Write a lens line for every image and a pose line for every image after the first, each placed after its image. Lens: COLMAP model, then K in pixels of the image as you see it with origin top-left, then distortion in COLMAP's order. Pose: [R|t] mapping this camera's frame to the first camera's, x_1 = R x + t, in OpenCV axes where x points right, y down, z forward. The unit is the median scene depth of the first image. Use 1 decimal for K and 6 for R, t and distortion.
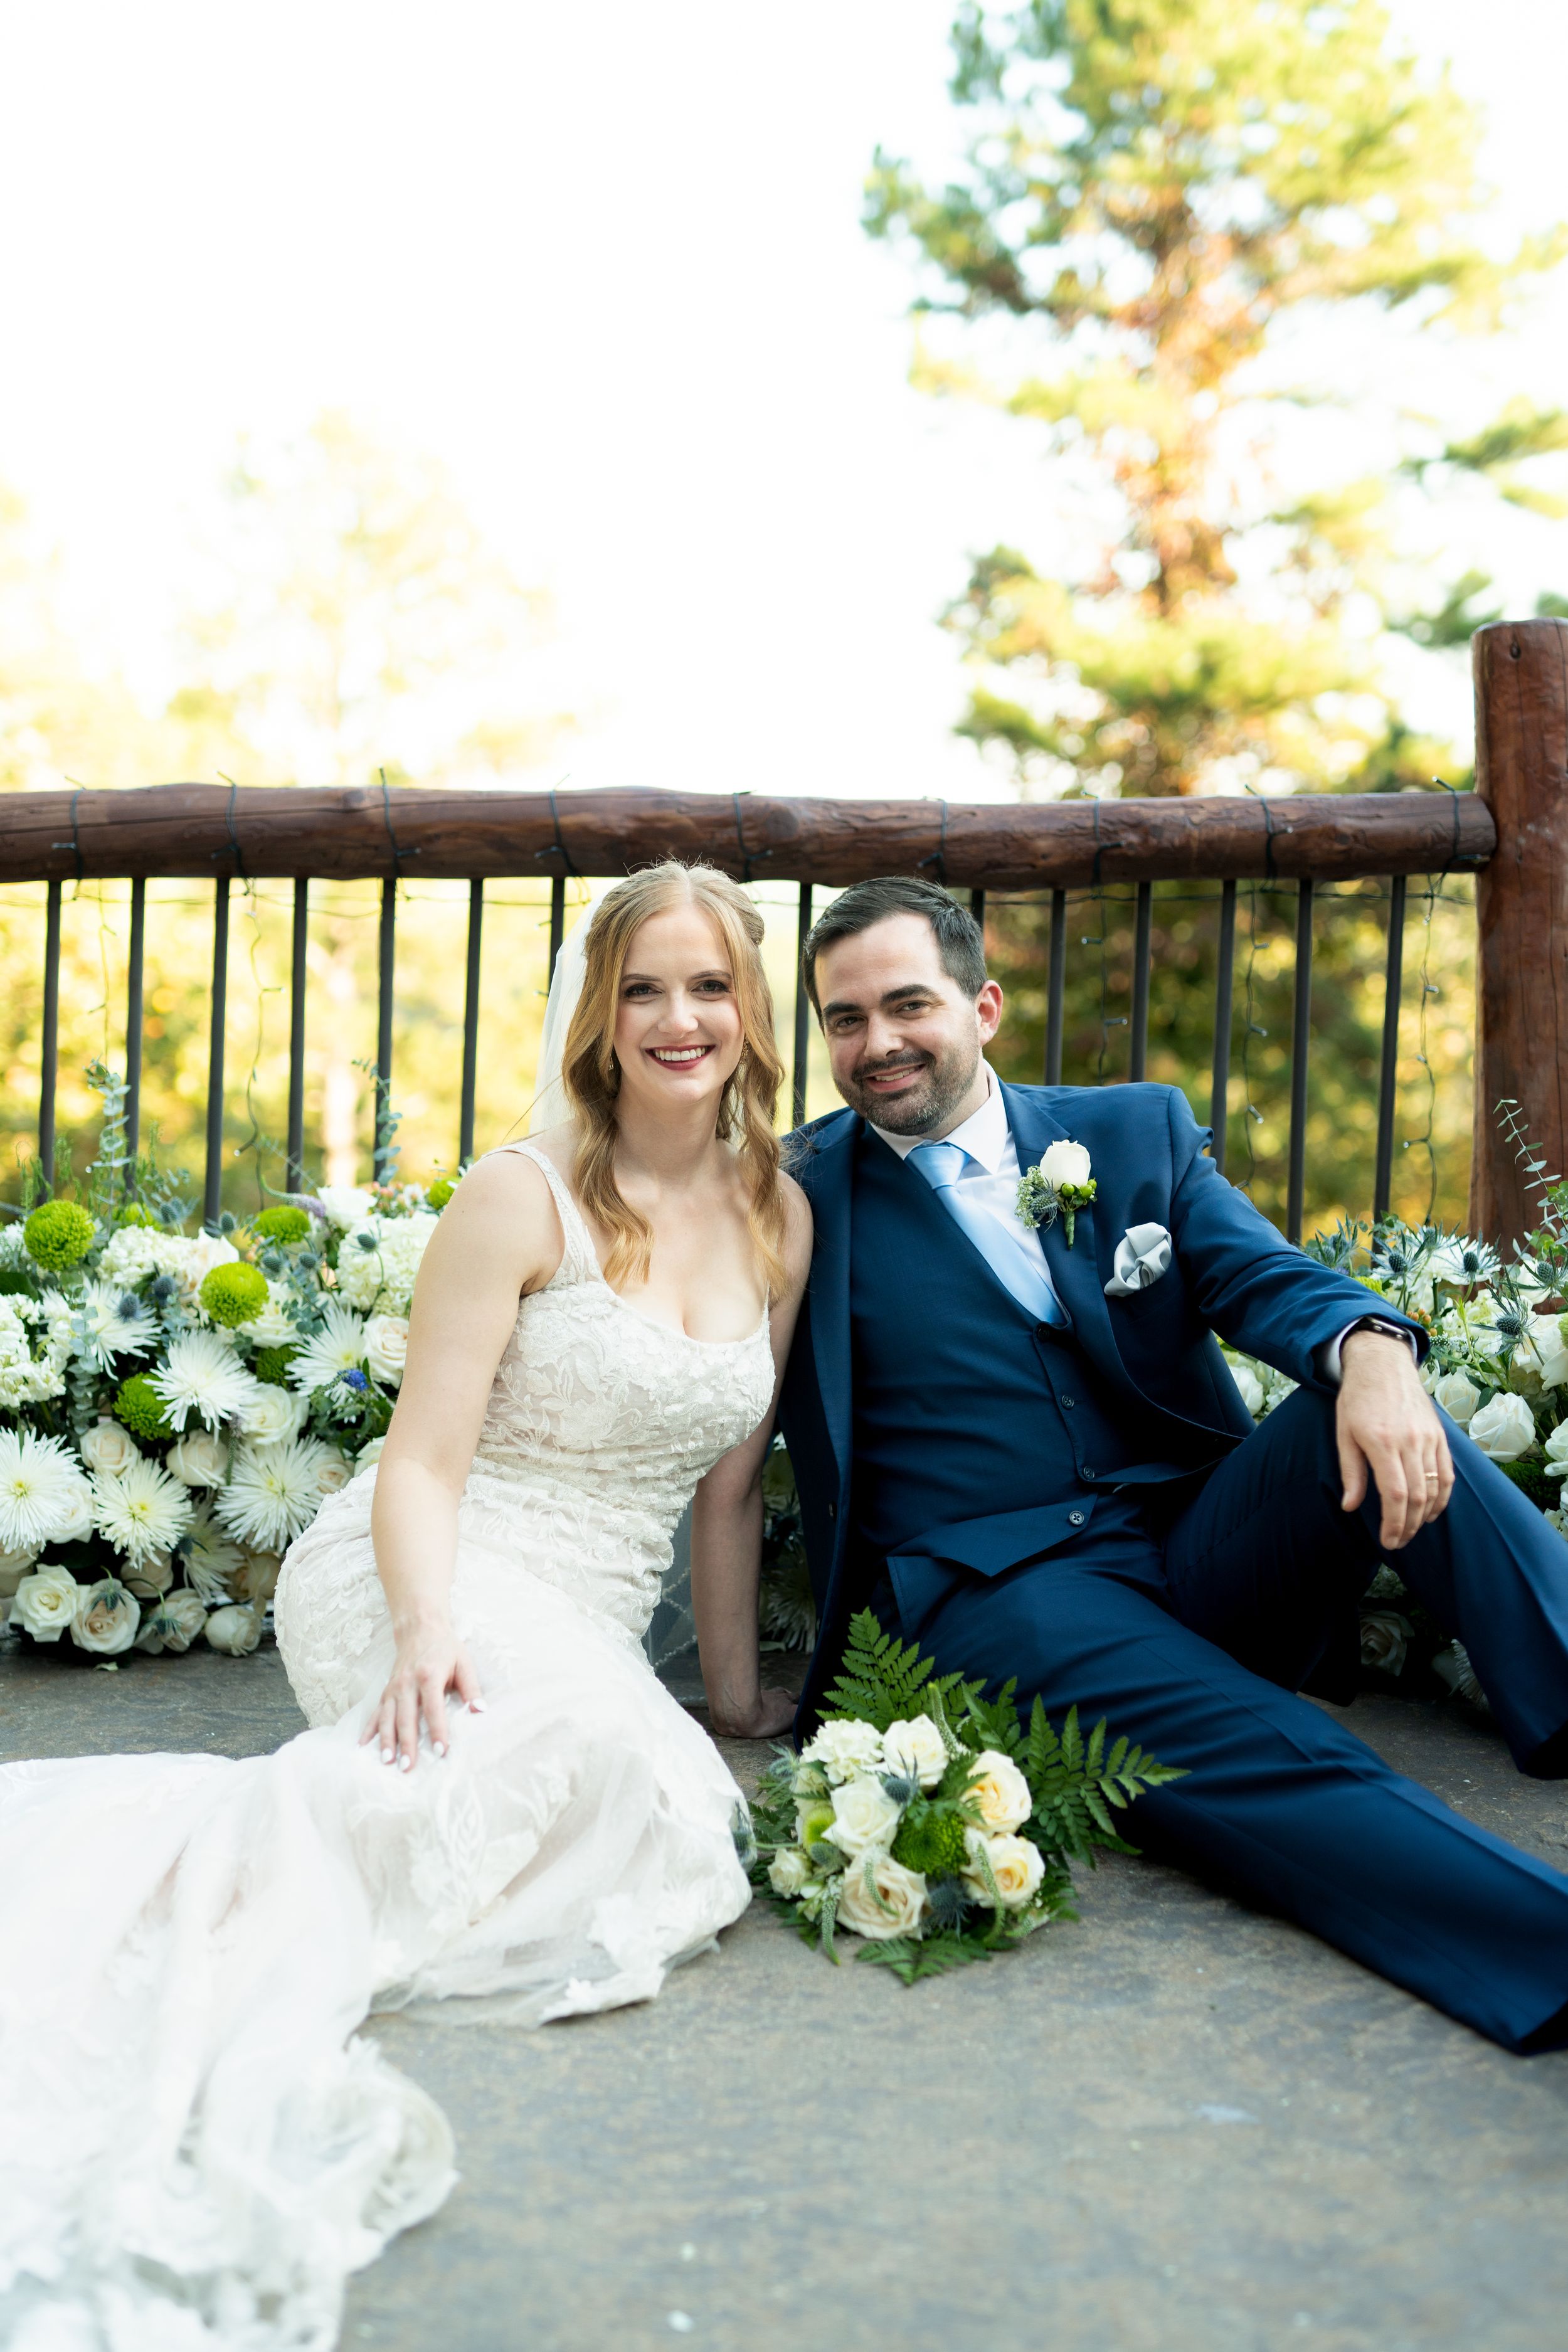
lens RADIAL K [[3235.0, 0, 784.0], [0, 3235.0, 1176.0], [0, 0, 1]] dist [-0.026501, -0.037875]
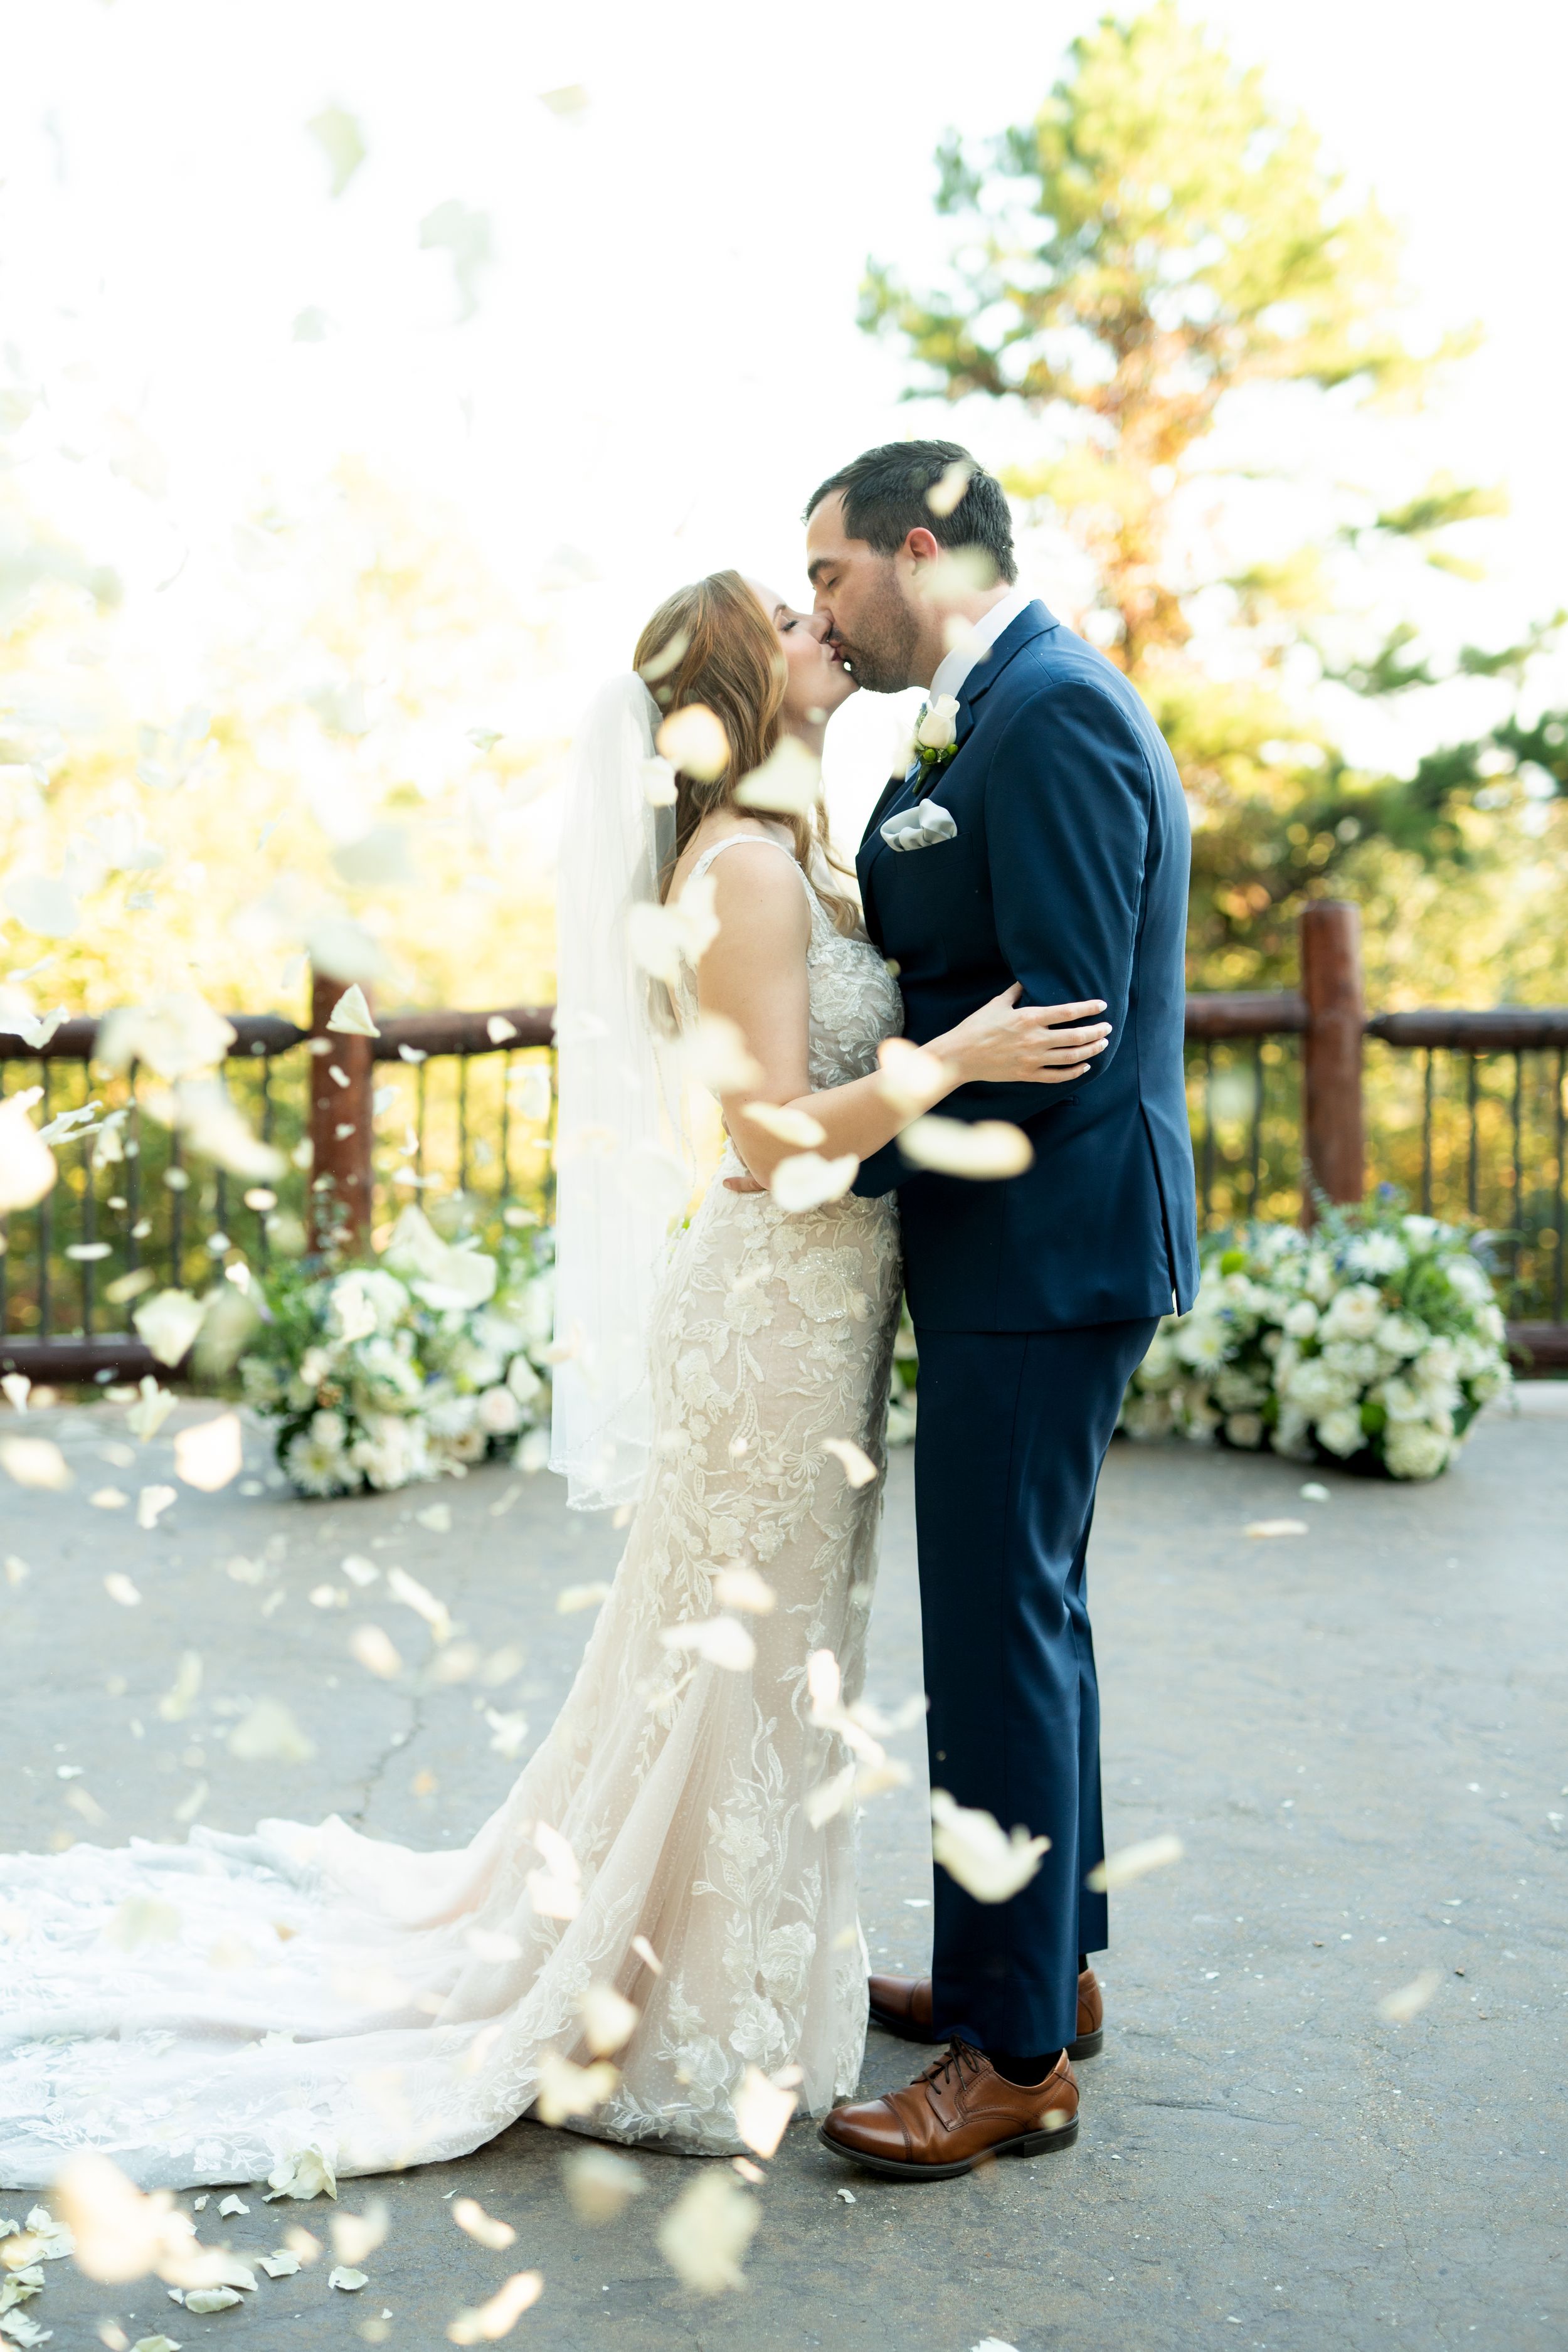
lens RADIAL K [[3235.0, 0, 784.0], [0, 3235.0, 1176.0], [0, 0, 1]] dist [-0.026501, -0.037875]
pose [[0.999866, -0.013789, 0.008785, -0.015257], [0.013749, 0.999895, 0.004594, -0.003446], [-0.008848, -0.004472, 0.999951, -0.127656]]
